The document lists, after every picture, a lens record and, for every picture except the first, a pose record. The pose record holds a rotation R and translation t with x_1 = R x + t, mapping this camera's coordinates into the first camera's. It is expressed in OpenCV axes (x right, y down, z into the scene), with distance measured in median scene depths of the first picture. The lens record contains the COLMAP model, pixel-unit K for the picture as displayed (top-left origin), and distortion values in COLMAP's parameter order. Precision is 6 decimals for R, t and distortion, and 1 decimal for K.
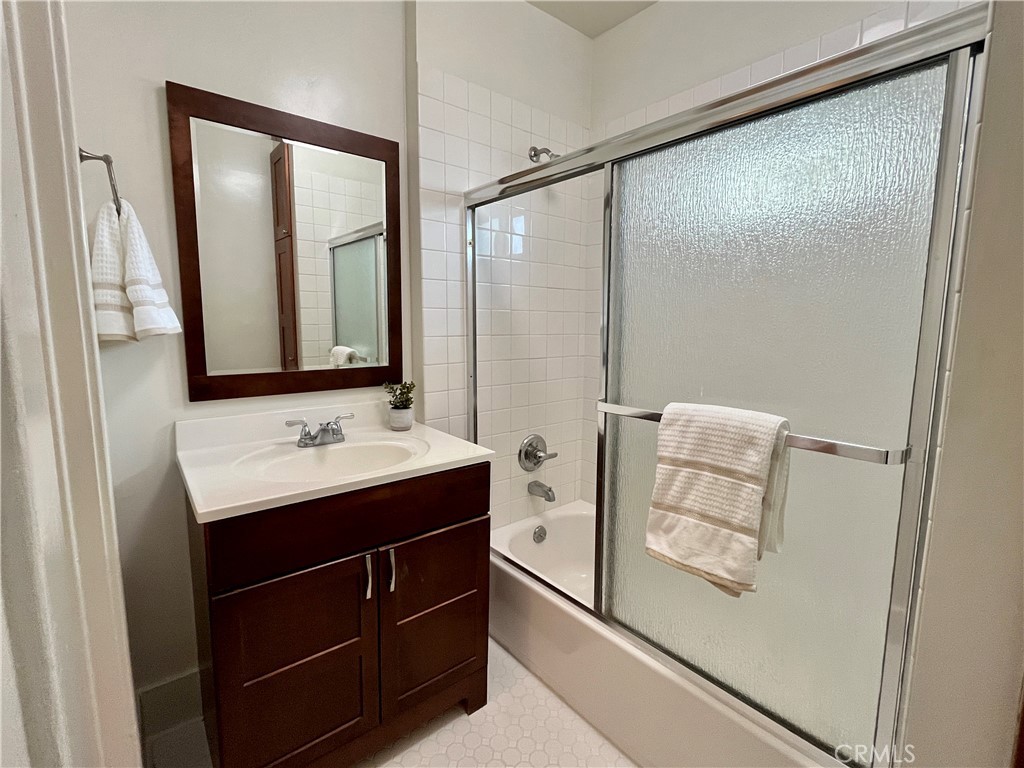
lens RADIAL K [[456.2, 0, 514.3], [0, 456.2, 380.4], [0, 0, 1]] dist [-0.001442, -0.000169]
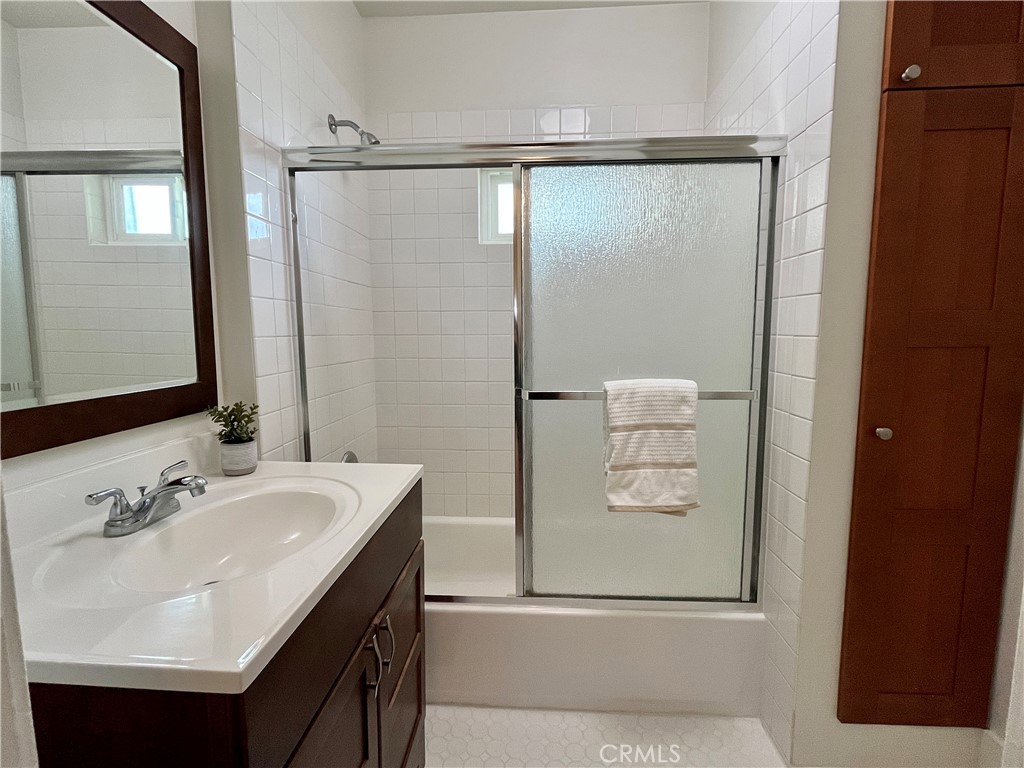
lens RADIAL K [[456.2, 0, 514.3], [0, 456.2, 380.4], [0, 0, 1]] dist [-0.001442, -0.000169]
pose [[0.691742, -0.089951, 0.716520, -0.708615], [0.102477, 0.994398, 0.025903, -0.010328], [-0.714836, 0.055509, 0.697085, 0.355490]]
